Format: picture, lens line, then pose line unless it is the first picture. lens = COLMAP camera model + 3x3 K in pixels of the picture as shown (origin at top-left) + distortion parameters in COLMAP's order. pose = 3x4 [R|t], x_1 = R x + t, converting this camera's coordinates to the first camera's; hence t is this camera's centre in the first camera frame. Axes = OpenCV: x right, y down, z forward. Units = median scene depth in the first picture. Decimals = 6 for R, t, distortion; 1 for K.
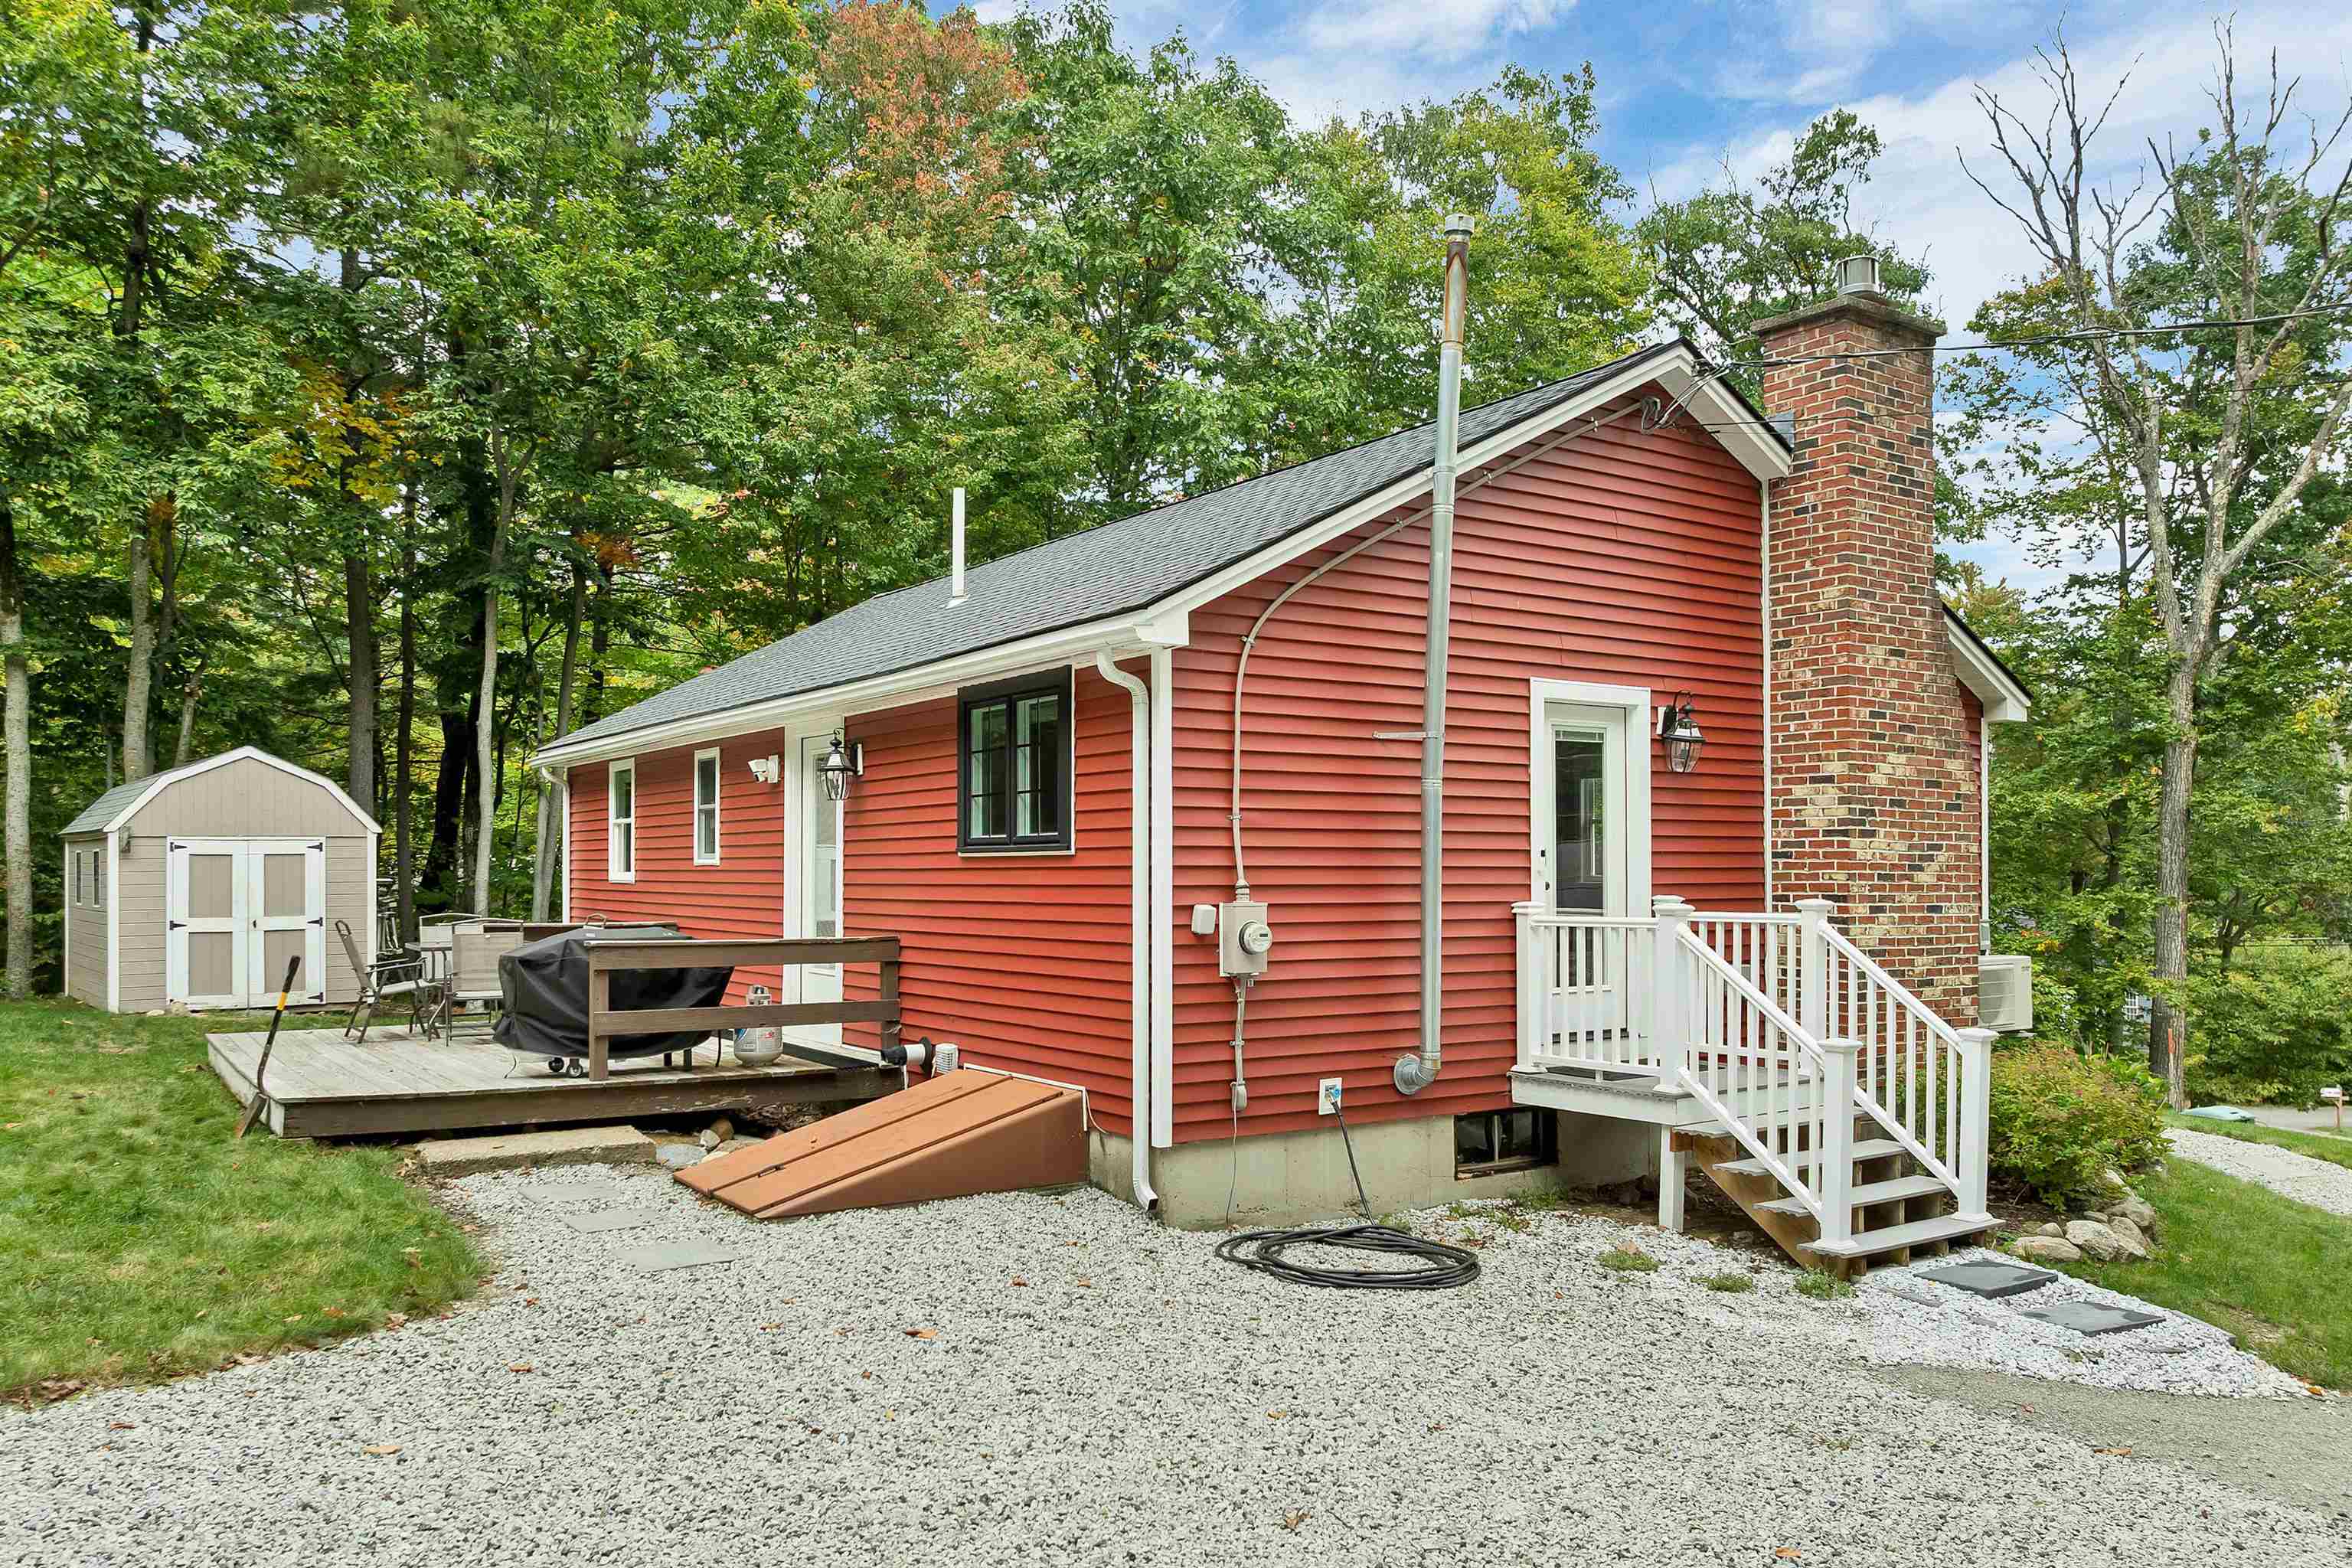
lens RADIAL K [[1721.0, 0, 1179.8], [0, 1721.0, 854.0], [0, 0, 1]] dist [-0.041543, 0.011600]
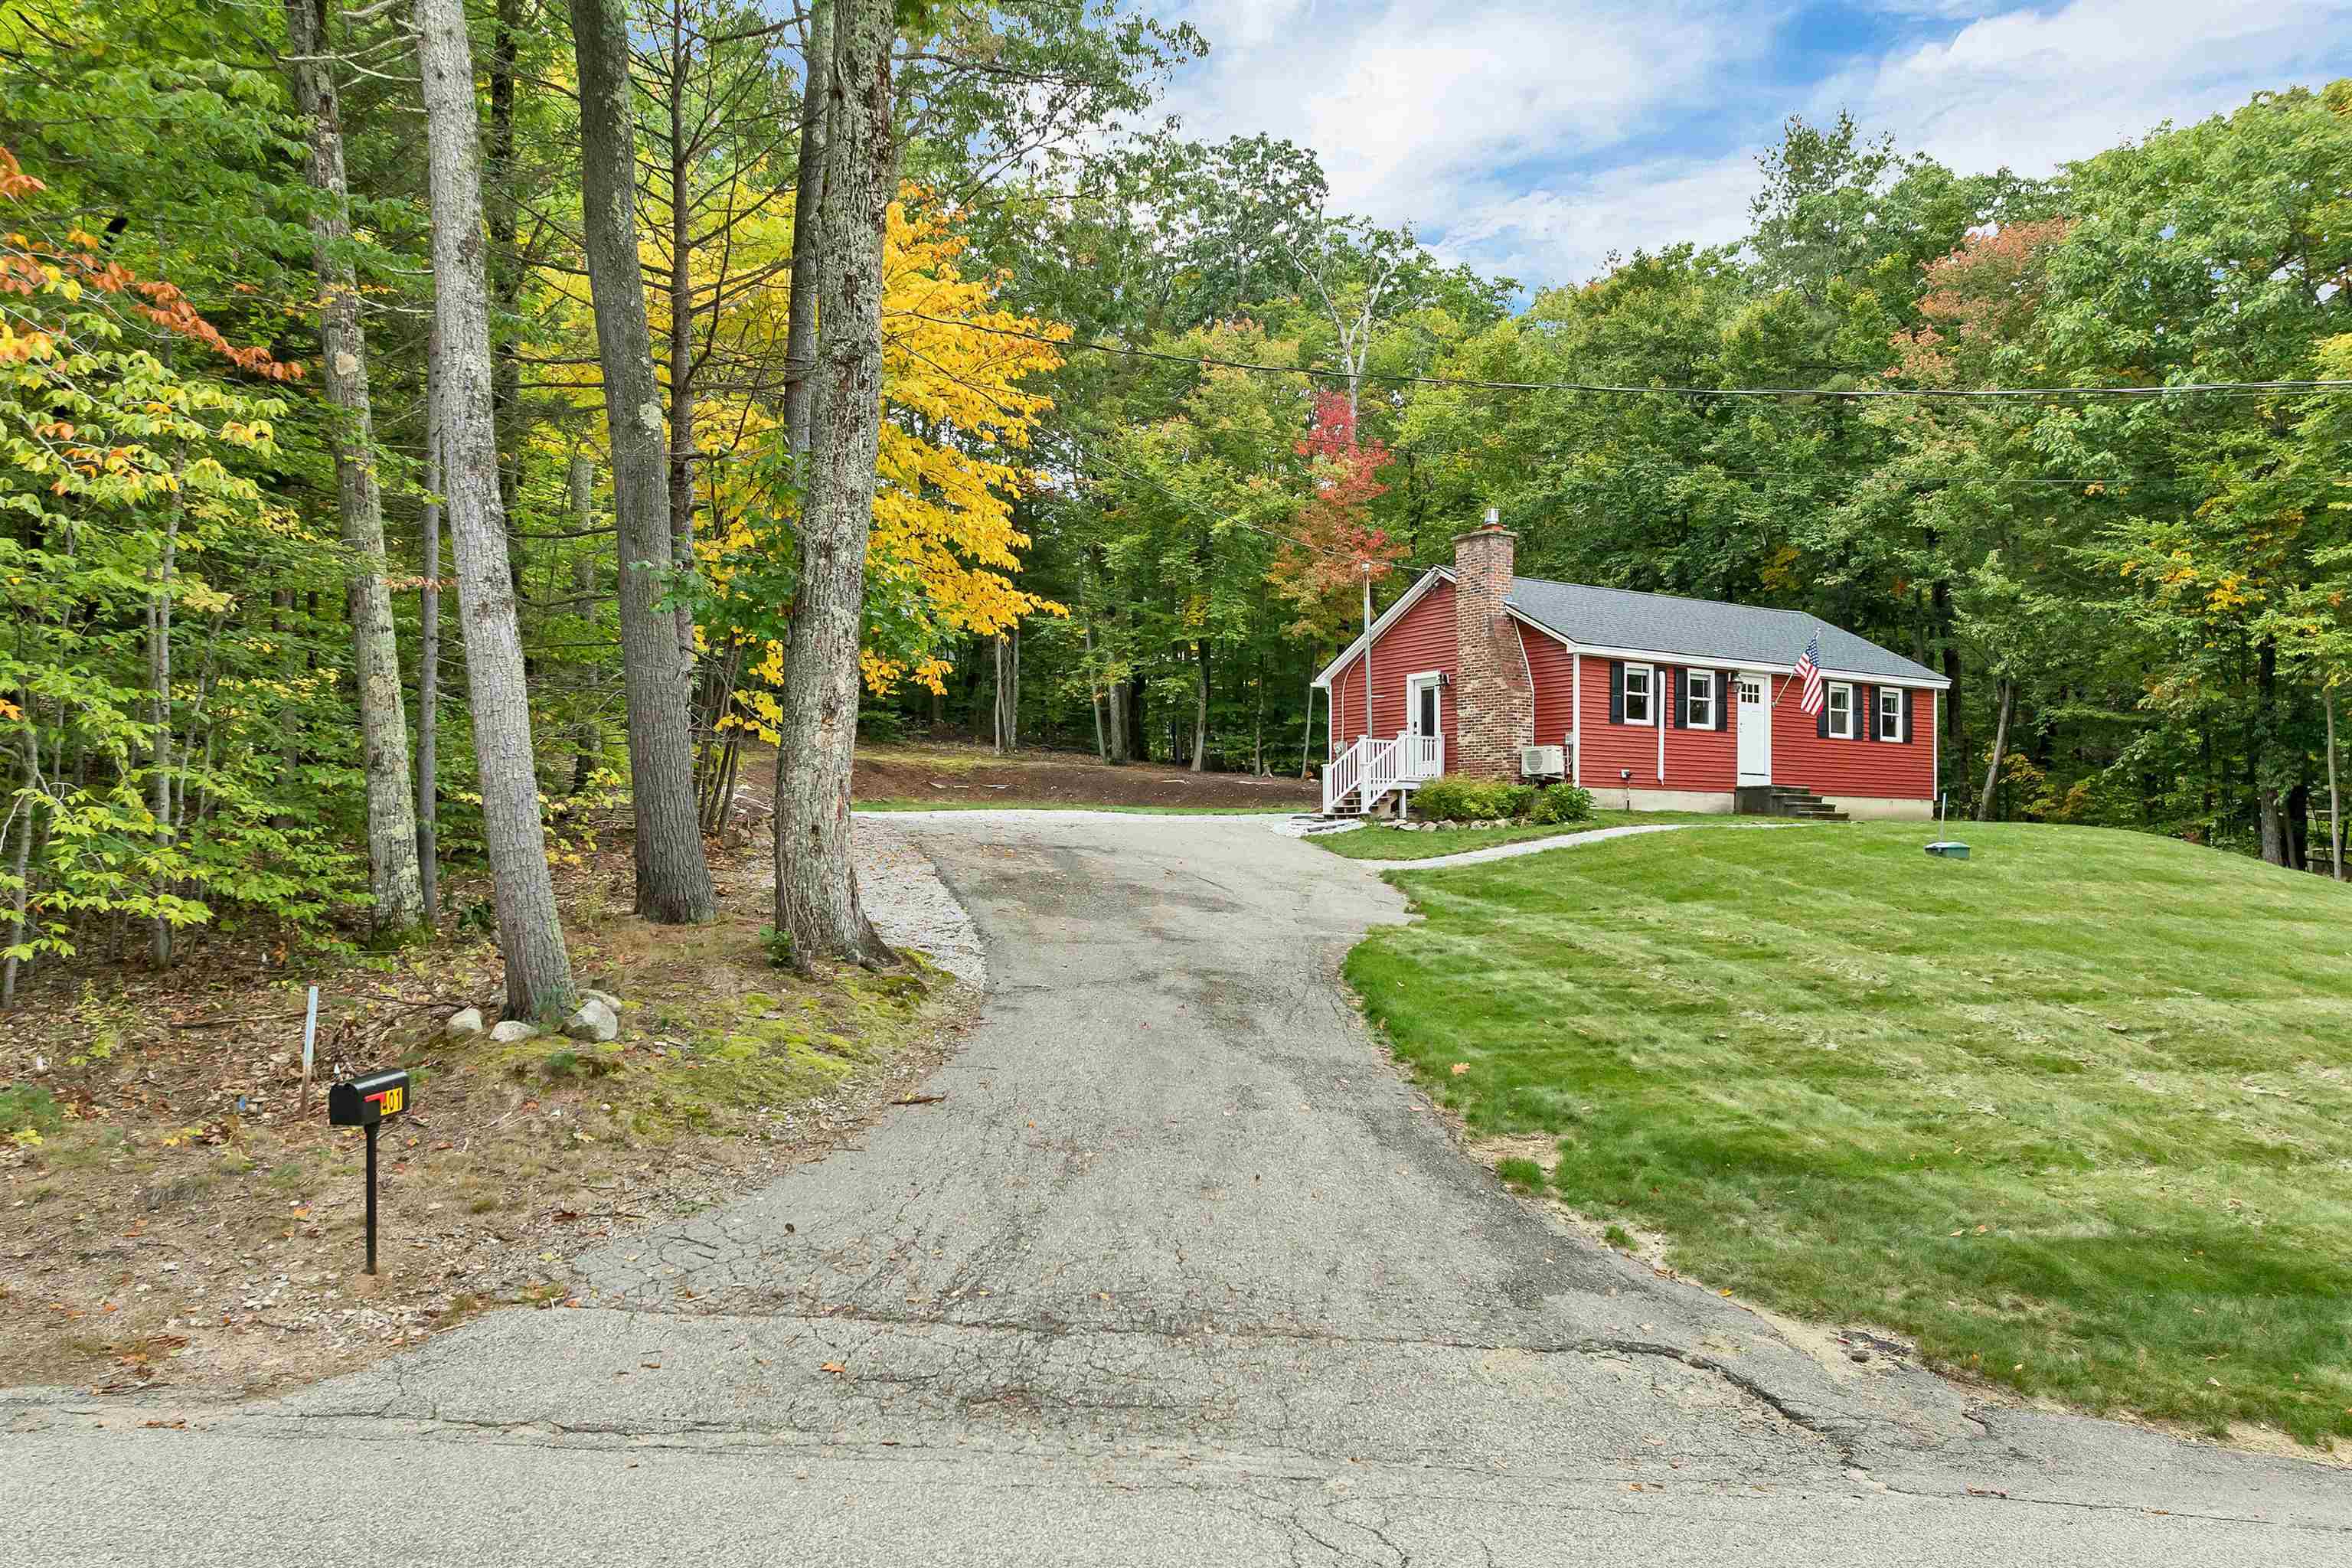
lens RADIAL K [[1721.0, 0, 1176.9], [0, 1721.0, 849.2], [0, 0, 1]] dist [-0.041543, 0.011600]
pose [[-0.008044, -0.003466, -0.999962, 3.413438], [0.010038, 0.999943, -0.003546, 0.242142], [0.999917, -0.010066, -0.008009, 0.492137]]
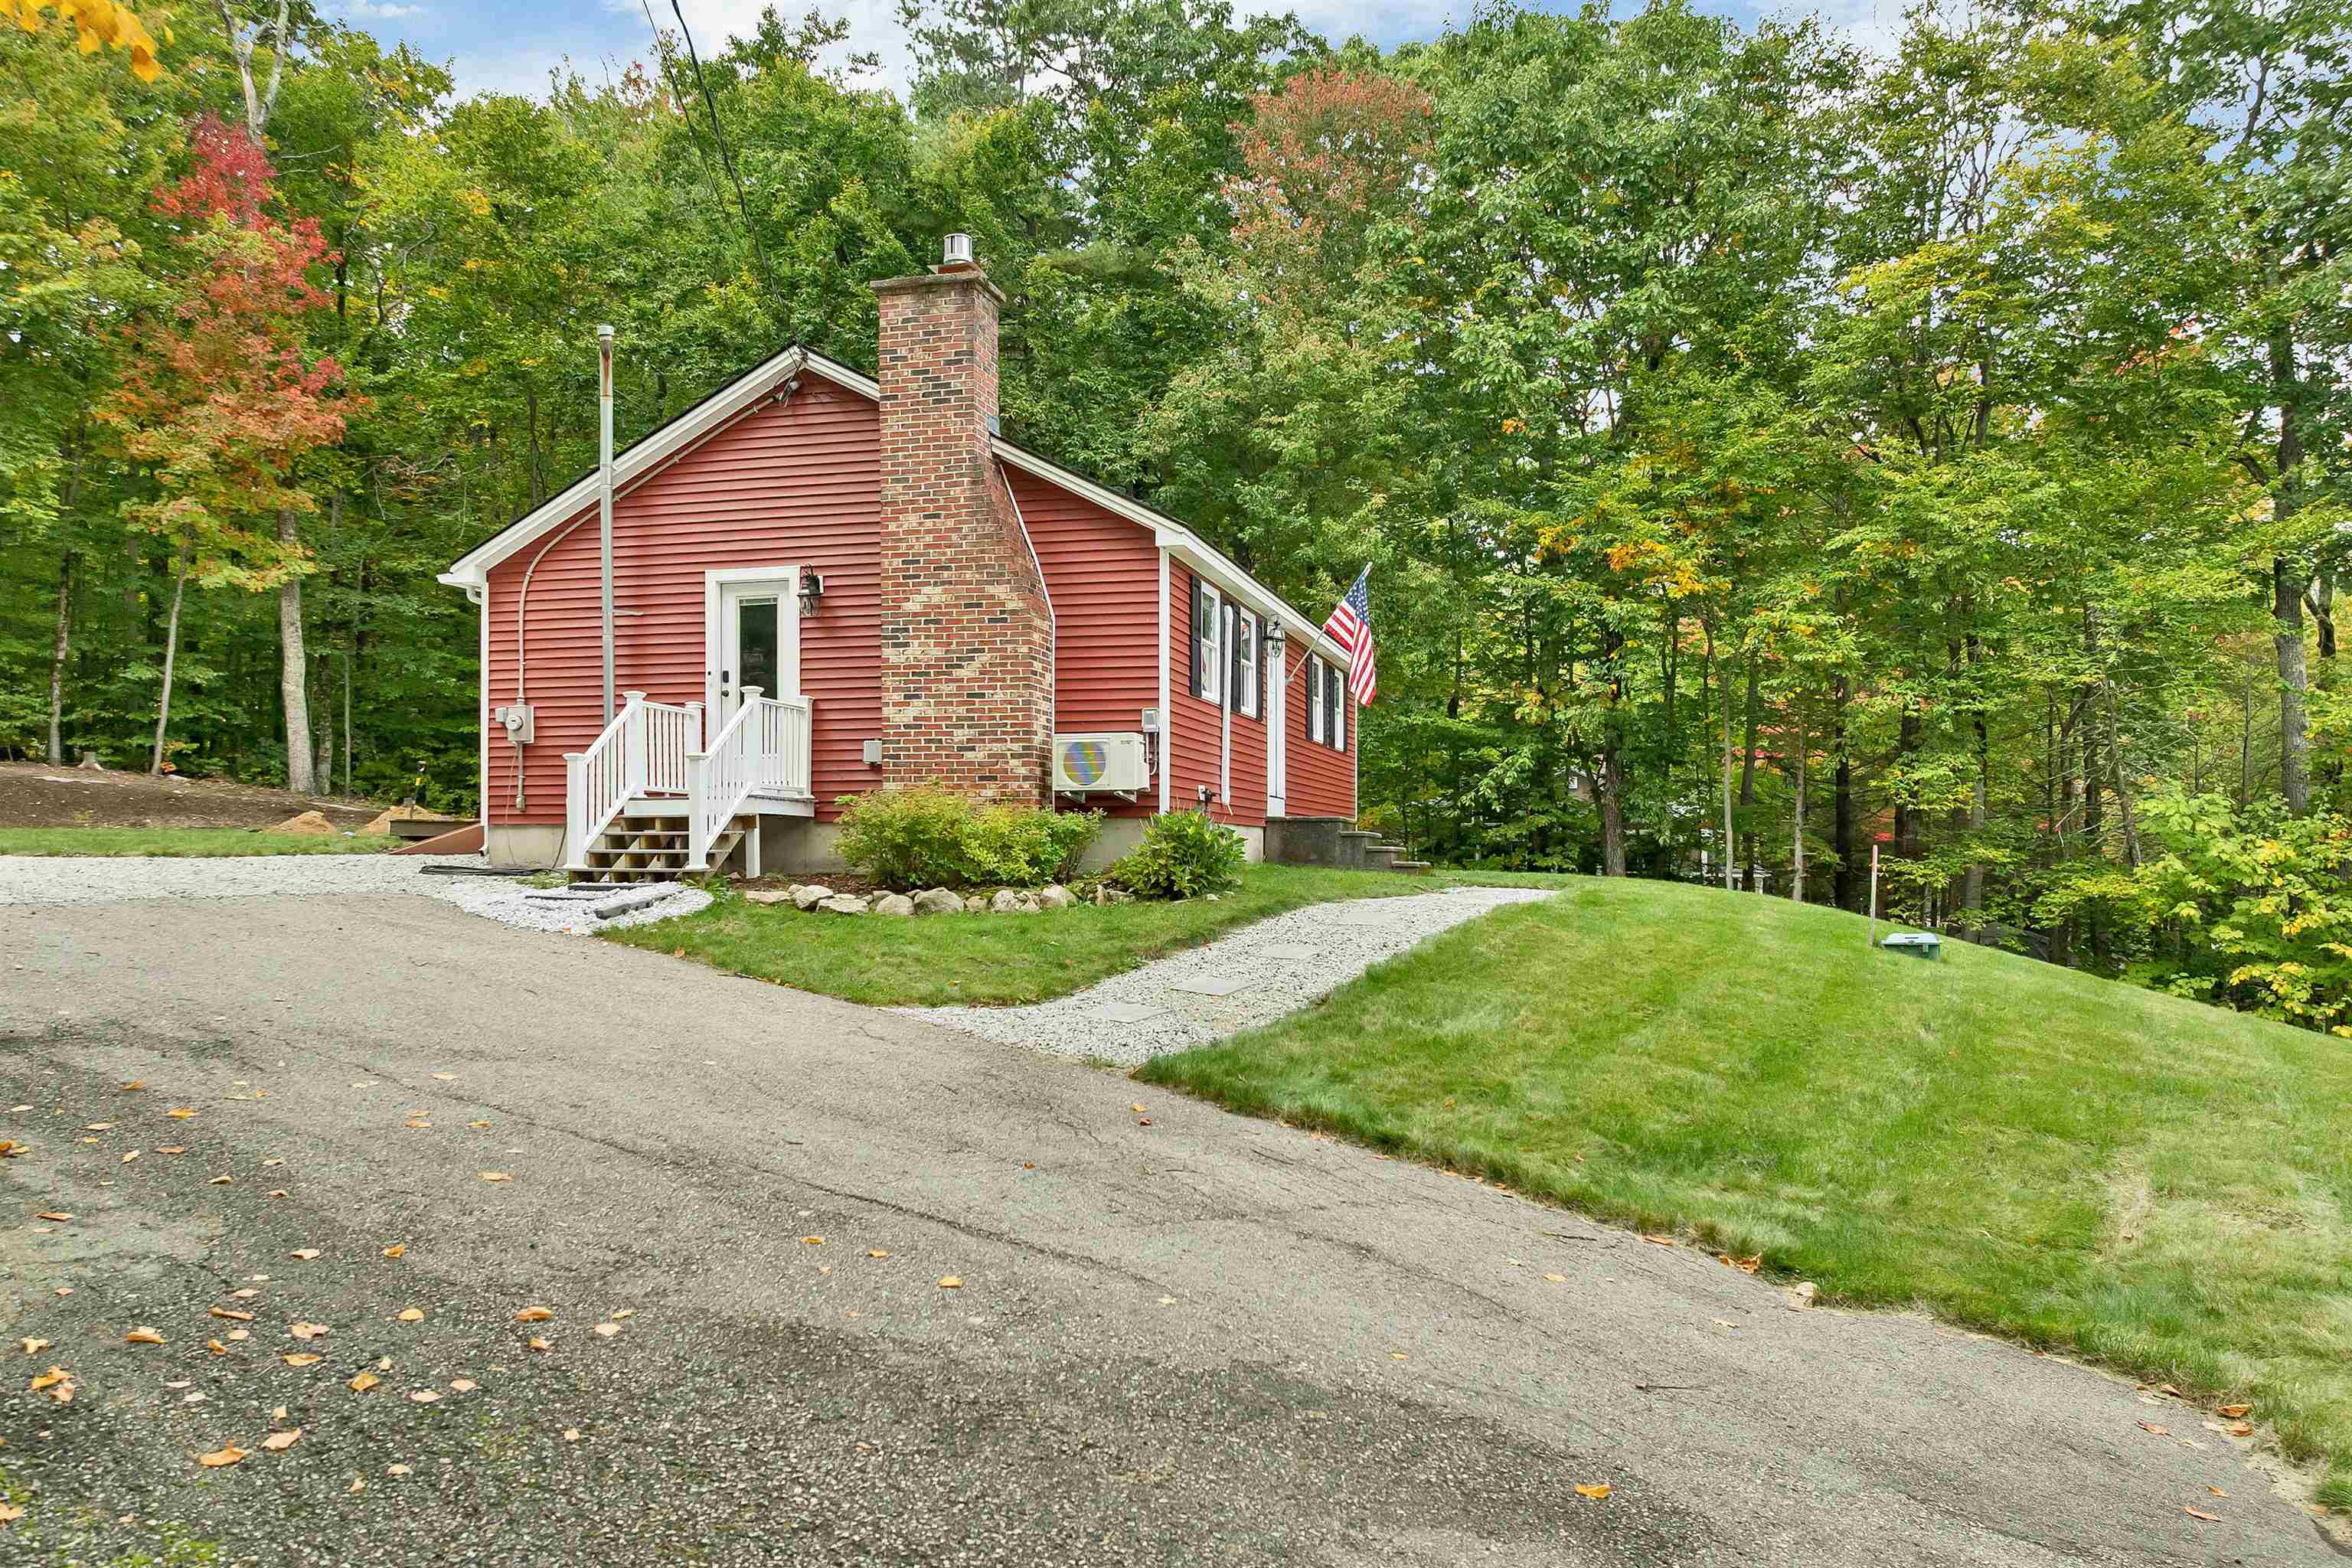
lens RADIAL K [[1721.0, 0, 1186.7], [0, 1721.0, 851.6], [0, 0, 1]] dist [-0.041543, 0.011600]
pose [[0.661121, -0.004103, -0.750268, 1.614199], [0.011338, 0.999926, 0.004522, 0.155805], [0.750193, -0.011496, 0.661118, 0.210448]]
